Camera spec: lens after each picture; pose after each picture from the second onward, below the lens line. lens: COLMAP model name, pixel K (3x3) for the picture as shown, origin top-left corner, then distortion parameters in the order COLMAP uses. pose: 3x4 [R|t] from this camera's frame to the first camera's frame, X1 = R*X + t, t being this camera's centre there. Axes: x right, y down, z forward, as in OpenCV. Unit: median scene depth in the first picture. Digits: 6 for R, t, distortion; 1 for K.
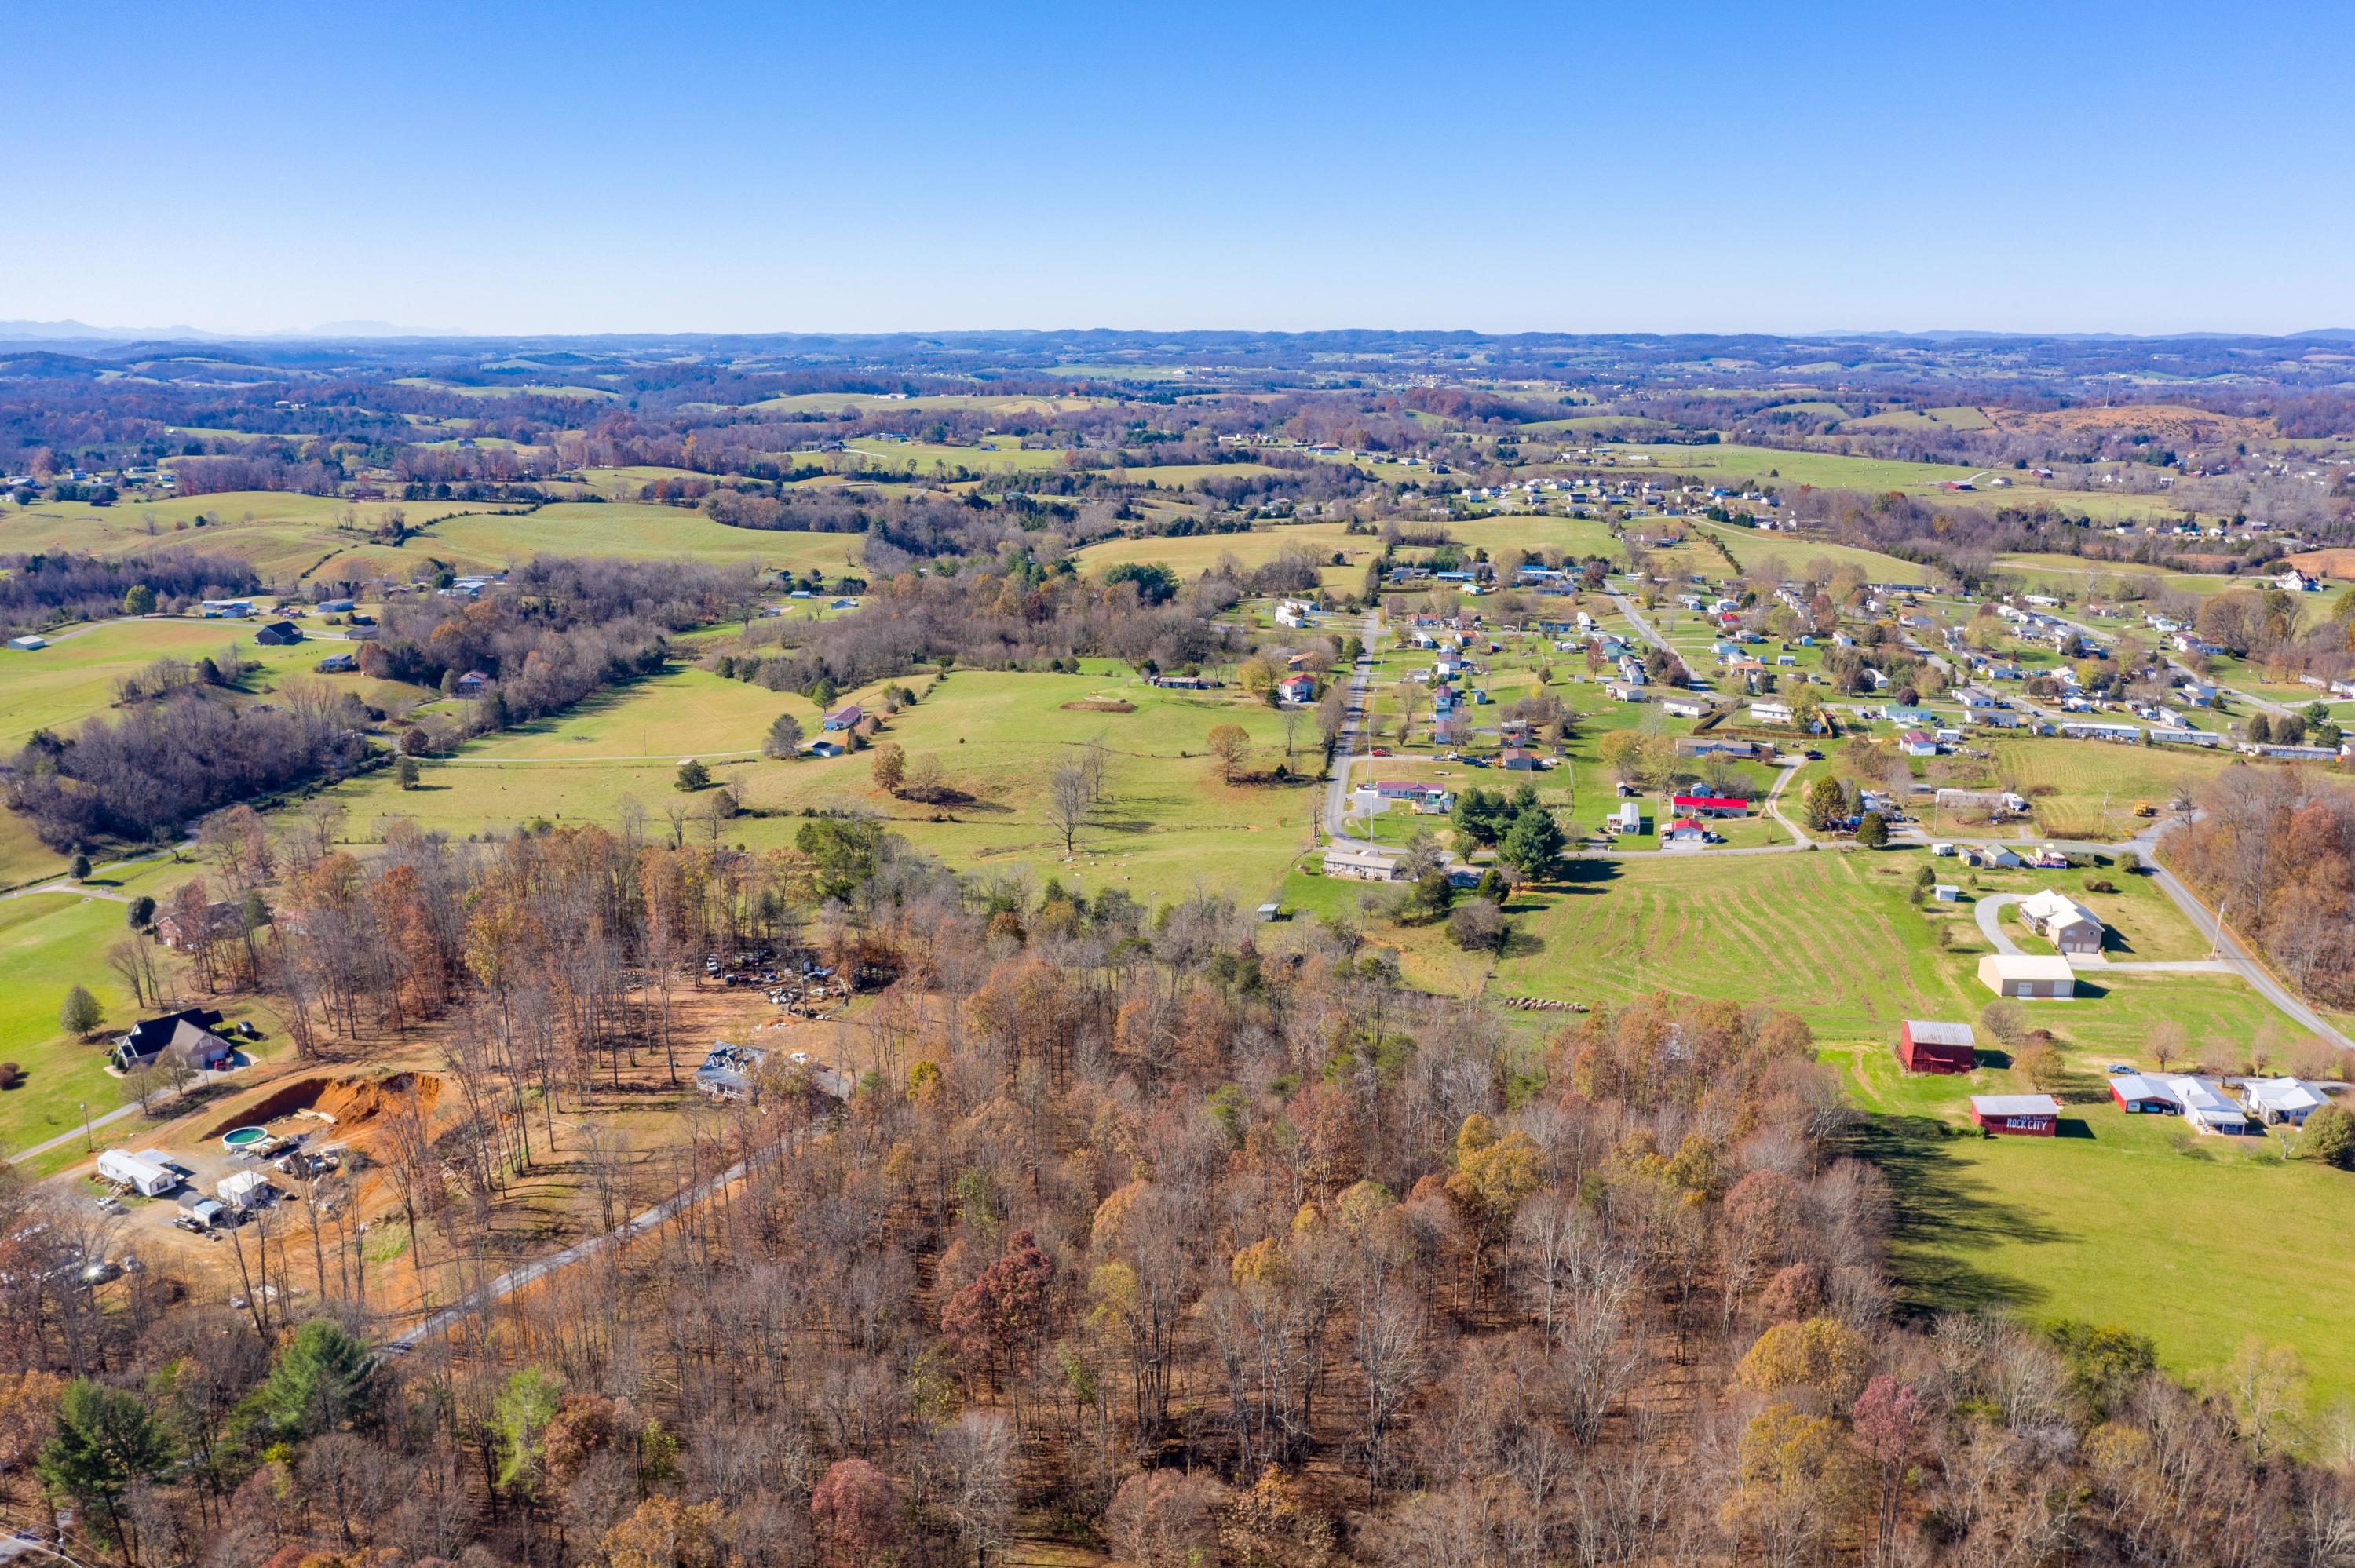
lens RADIAL K [[1860.6, 0, 1166.4], [0, 1860.6, 766.1], [0, 0, 1]] dist [-0.038972, 0.002282]
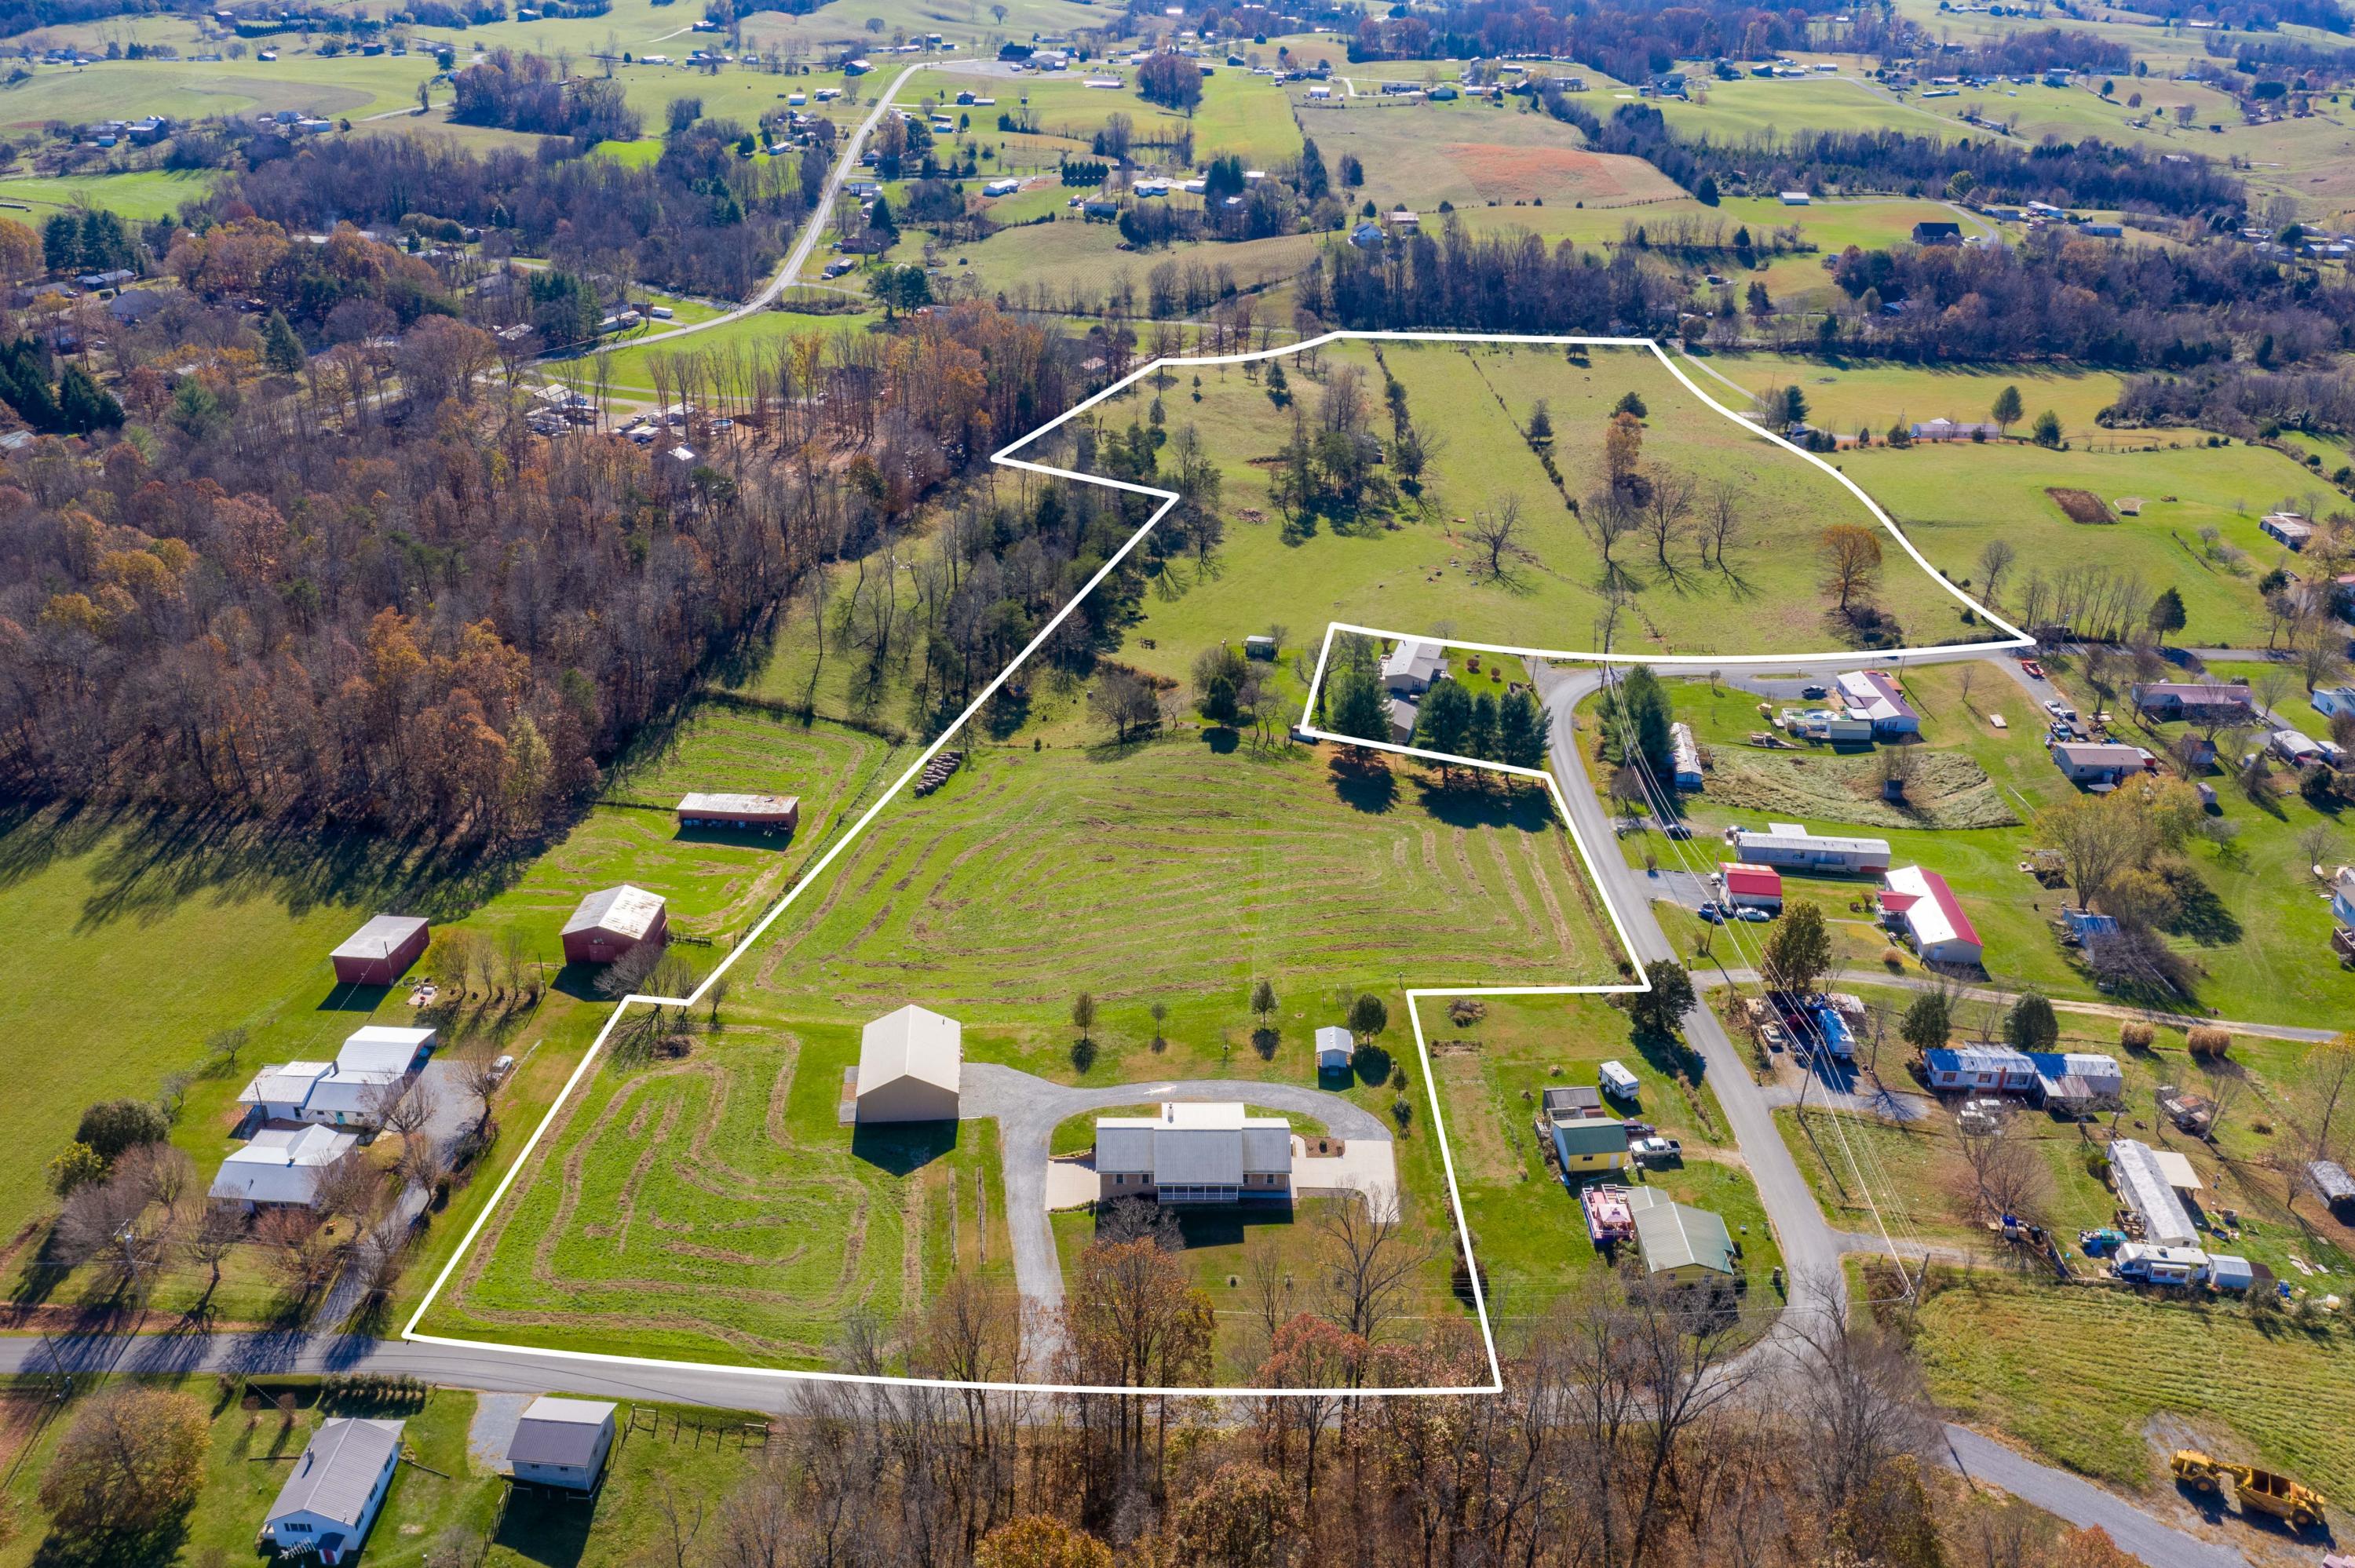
lens RADIAL K [[1860.6, 0, 1166.4], [0, 1860.6, 766.1], [0, 0, 1]] dist [-0.038972, 0.002282]
pose [[0.114267, 0.428494, -0.896290, 0.267247], [-0.237291, 0.887858, 0.394211, -0.062455], [0.964695, 0.167636, 0.203130, 0.260695]]
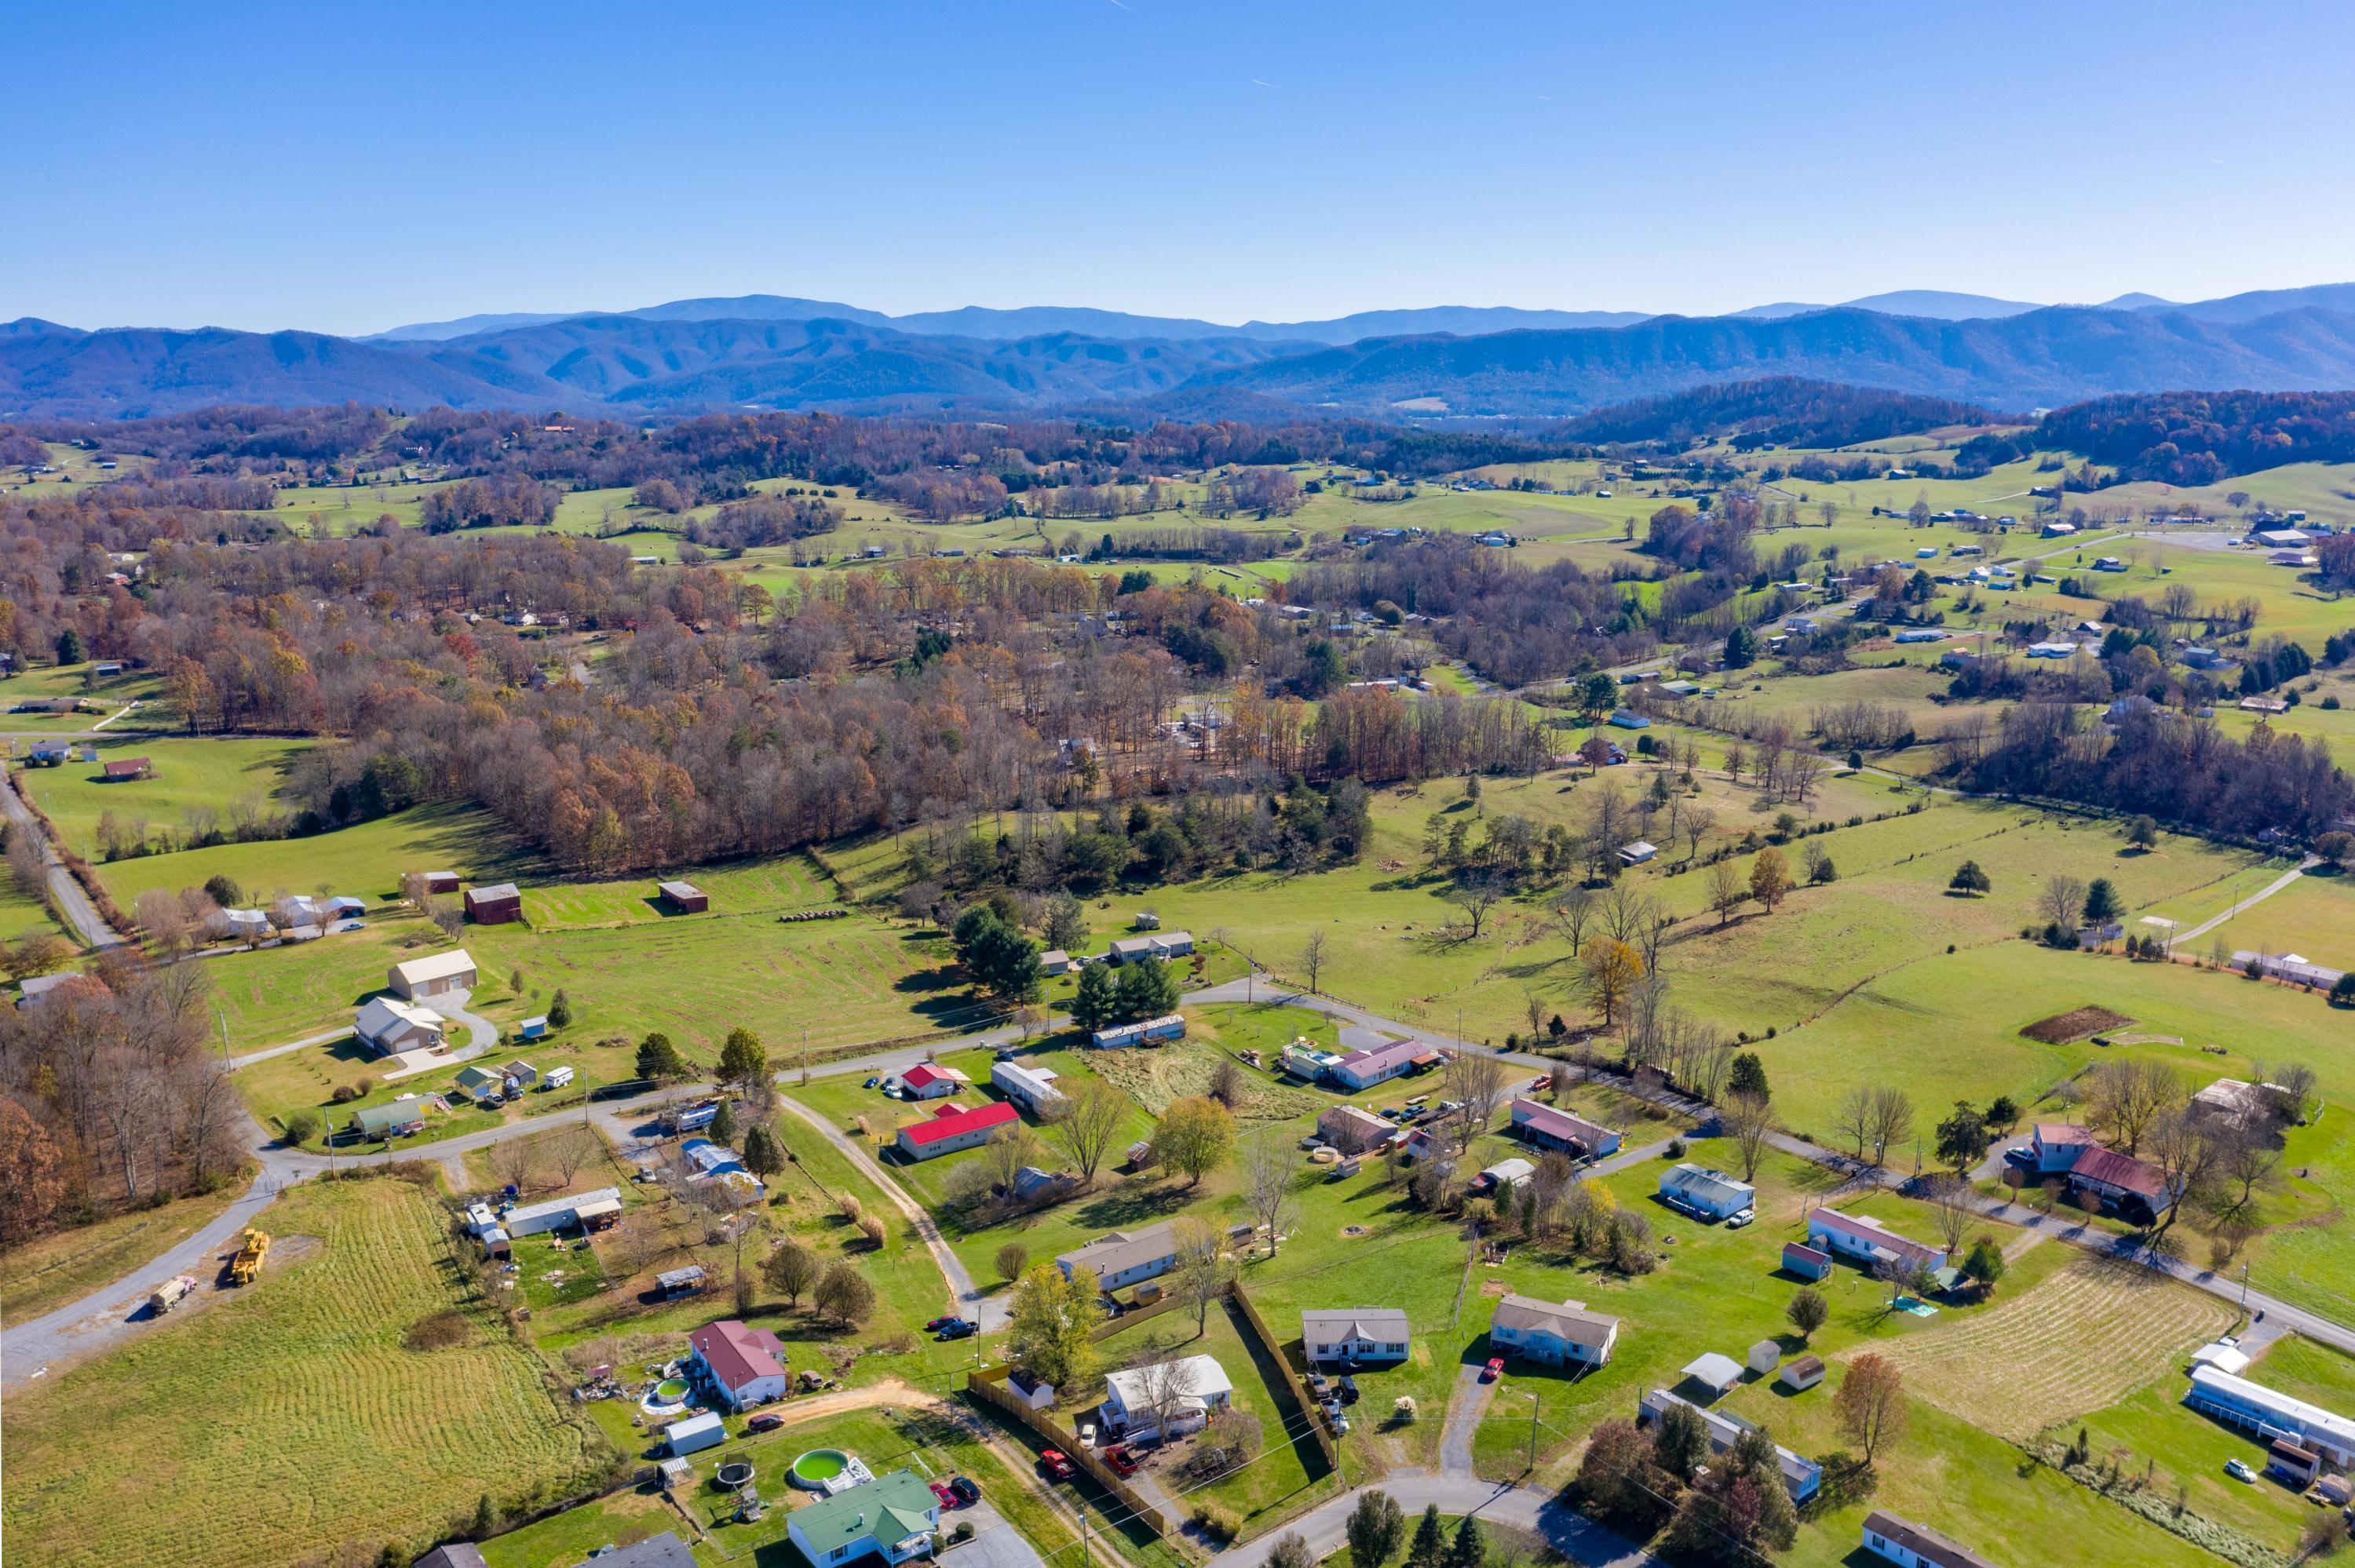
lens RADIAL K [[1860.6, 0, 1166.4], [0, 1860.6, 766.1], [0, 0, 1]] dist [-0.038972, 0.002282]
pose [[-0.681529, 0.157426, -0.714657, 0.253739], [-0.162750, 0.919522, 0.357759, -0.122843], [0.713464, 0.360134, -0.601060, 0.523582]]
